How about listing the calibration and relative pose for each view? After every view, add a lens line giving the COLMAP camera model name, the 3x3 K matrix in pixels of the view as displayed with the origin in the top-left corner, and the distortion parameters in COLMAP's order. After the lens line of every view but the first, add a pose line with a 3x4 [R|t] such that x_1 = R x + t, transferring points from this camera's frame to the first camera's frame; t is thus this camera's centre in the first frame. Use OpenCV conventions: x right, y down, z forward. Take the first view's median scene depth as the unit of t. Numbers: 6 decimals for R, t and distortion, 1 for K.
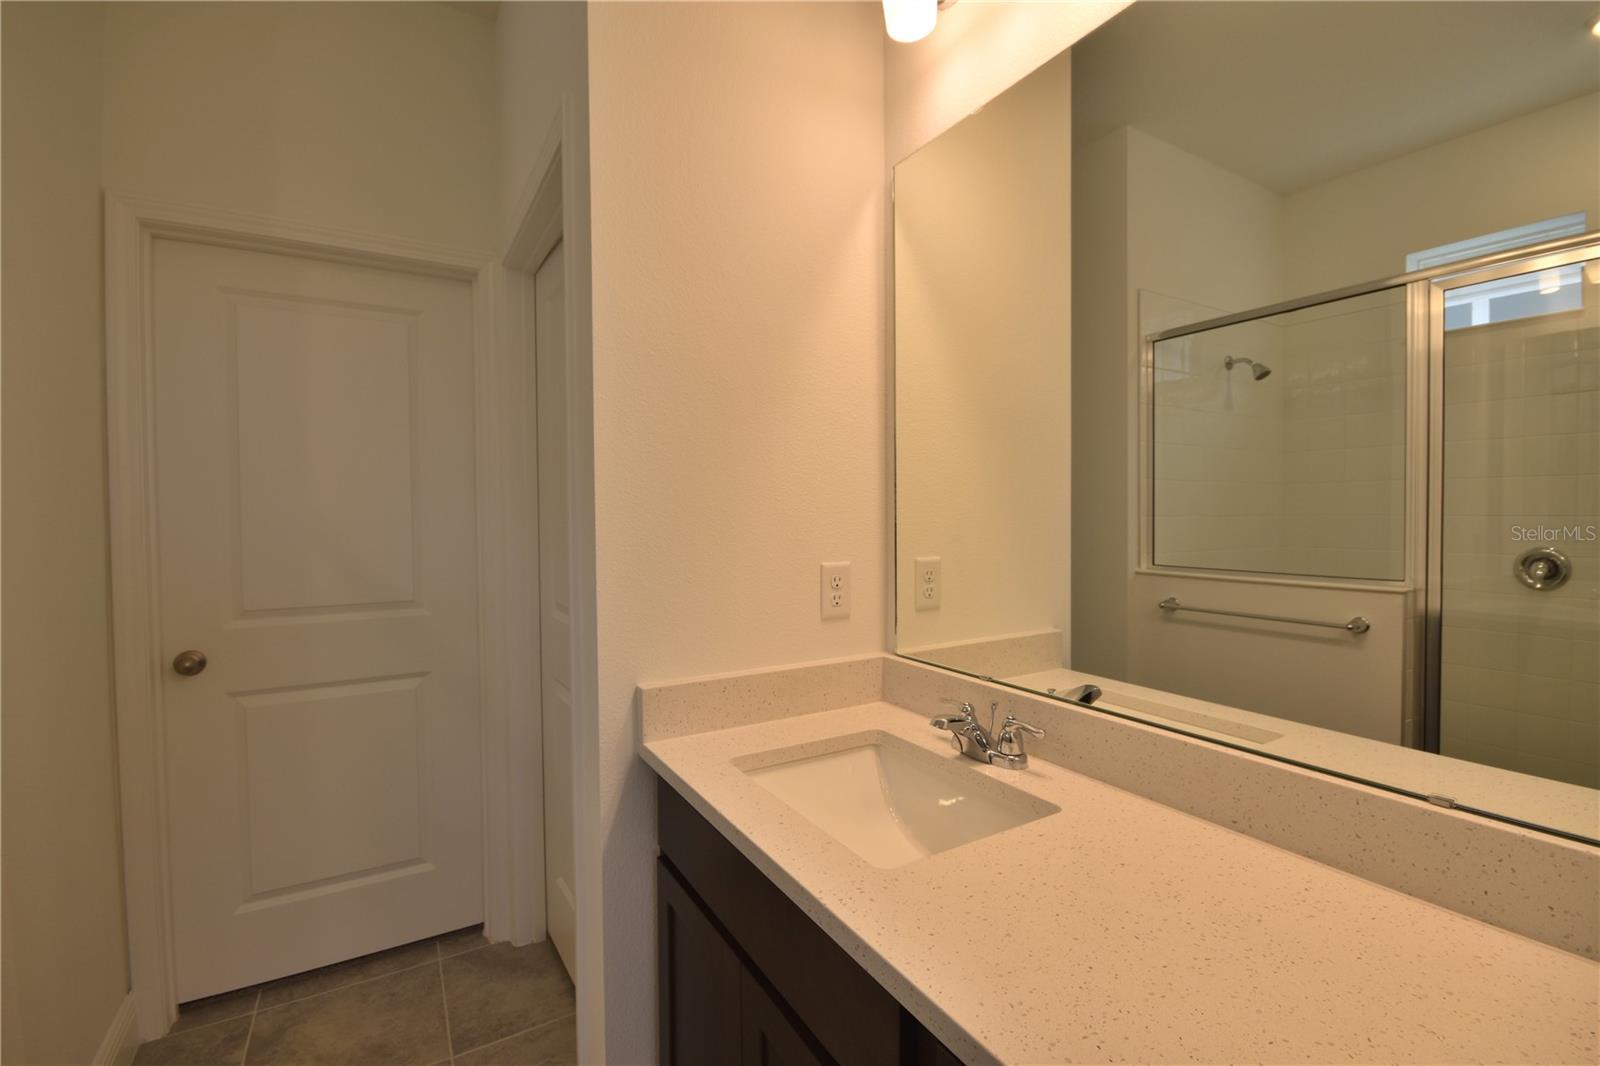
lens RADIAL K [[701.3, 0, 811.0], [0, 701.3, 529.7], [0, 0, 1]] dist [0.005906, -0.010791]
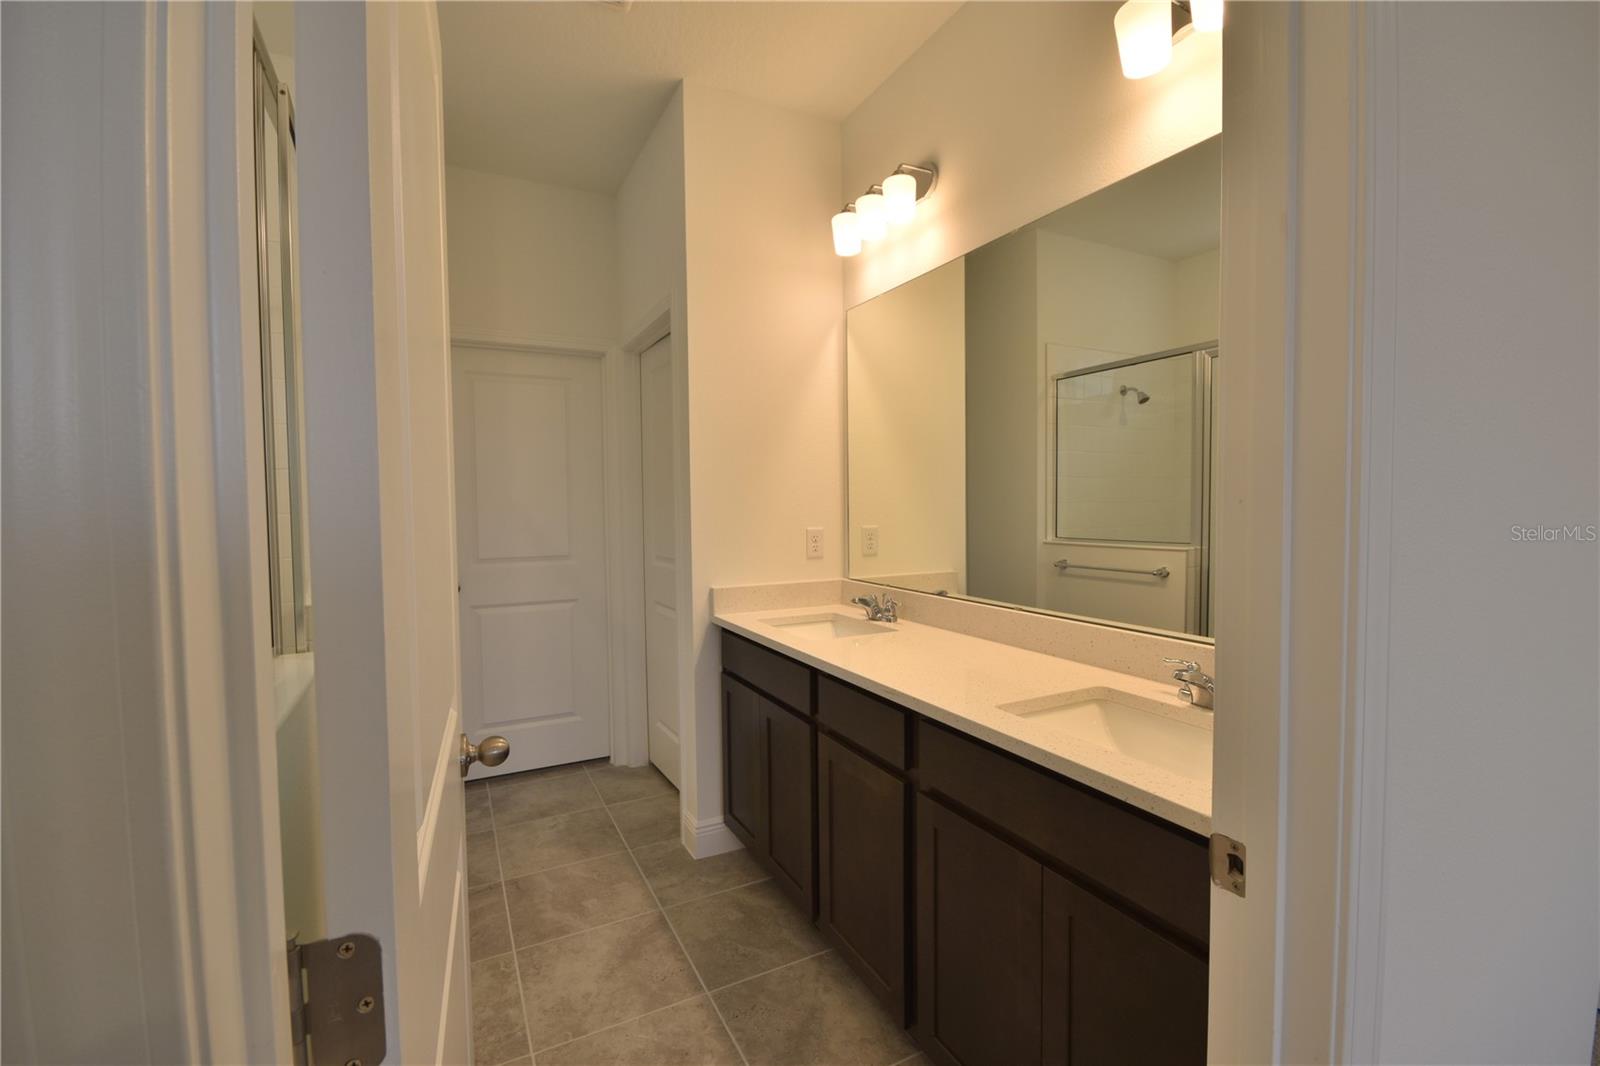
lens RADIAL K [[701.3, 0, 793.3], [0, 701.3, 534.8], [0, 0, 1]] dist [0.005906, -0.010791]
pose [[0.996383, 0.001350, -0.084964, 0.102551], [0.000623, 0.999731, 0.023190, 0.017031], [0.084972, -0.023160, 0.996114, -0.637813]]
